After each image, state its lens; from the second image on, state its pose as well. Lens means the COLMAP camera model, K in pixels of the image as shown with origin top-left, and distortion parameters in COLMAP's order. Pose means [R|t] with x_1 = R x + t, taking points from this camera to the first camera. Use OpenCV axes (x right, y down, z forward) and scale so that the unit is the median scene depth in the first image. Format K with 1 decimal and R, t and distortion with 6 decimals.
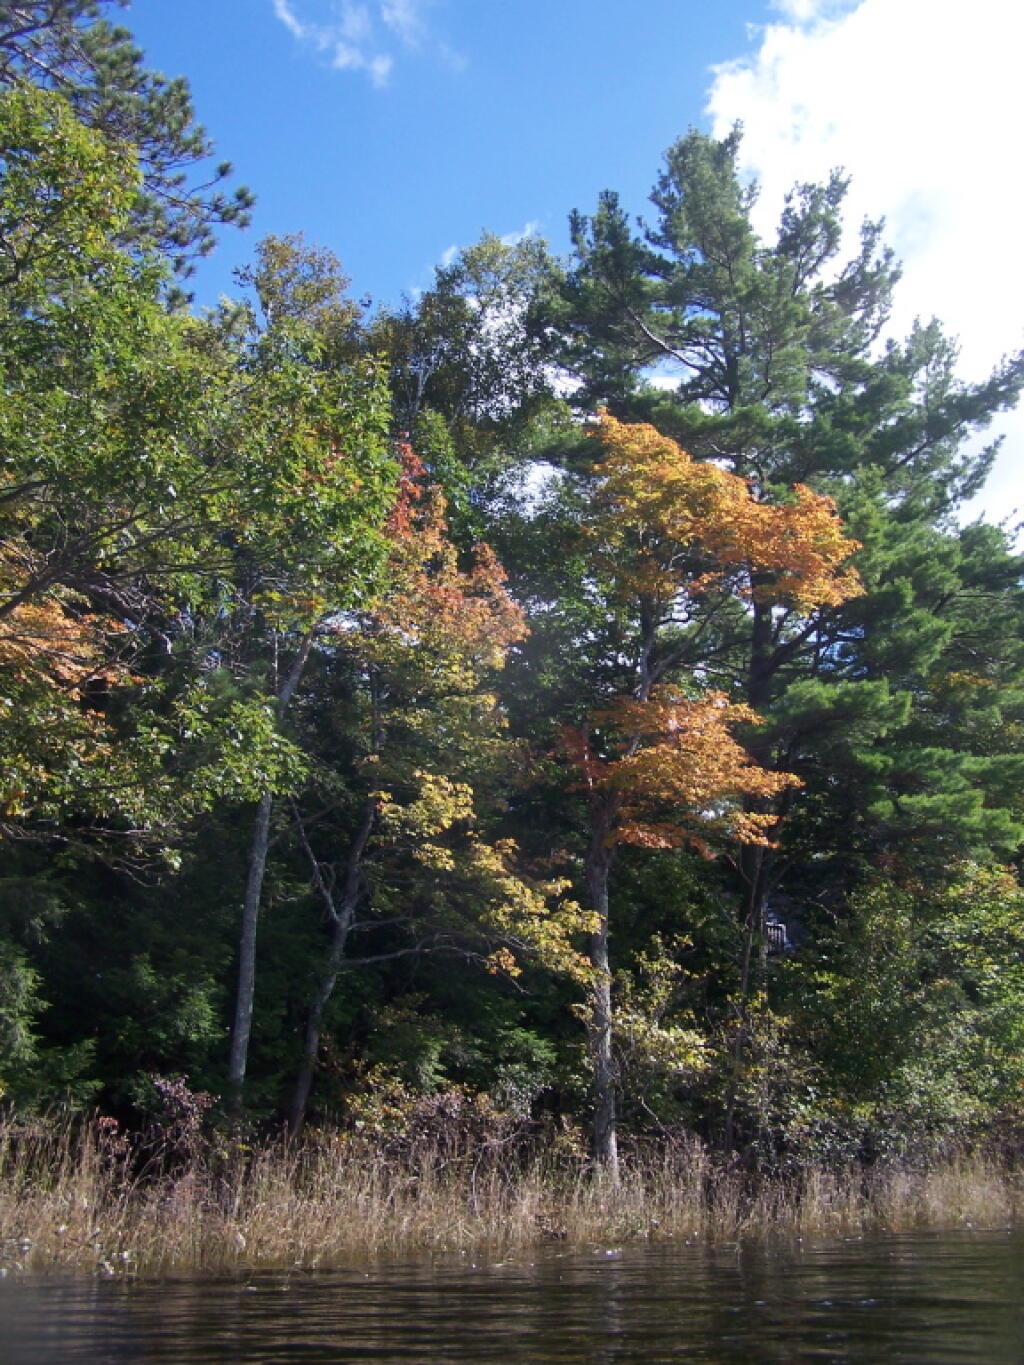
lens RADIAL K [[1537.0, 0, 512.8], [0, 1537.0, 754.7], [0, 0, 1]] dist [-0.143147, 0.223354]
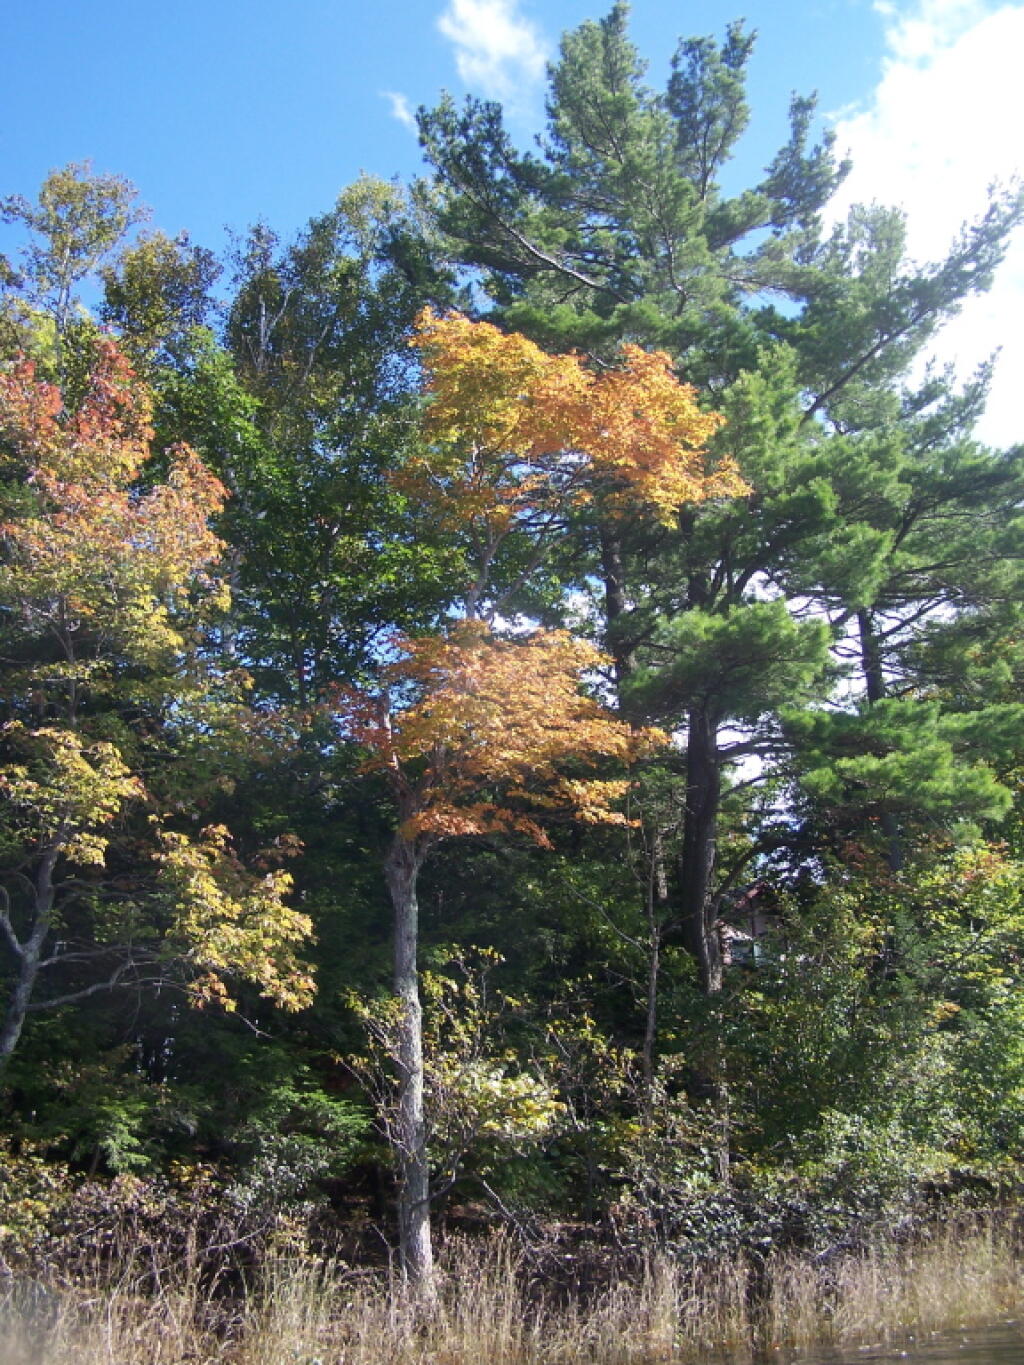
lens RADIAL K [[1537.0, 0, 512.8], [0, 1537.0, 754.7], [0, 0, 1]] dist [-0.143147, 0.223354]
pose [[0.992757, -0.076389, -0.092730, 0.152325], [0.071150, 0.995745, -0.058556, 0.054220], [0.096809, 0.051534, 0.993968, 0.207054]]
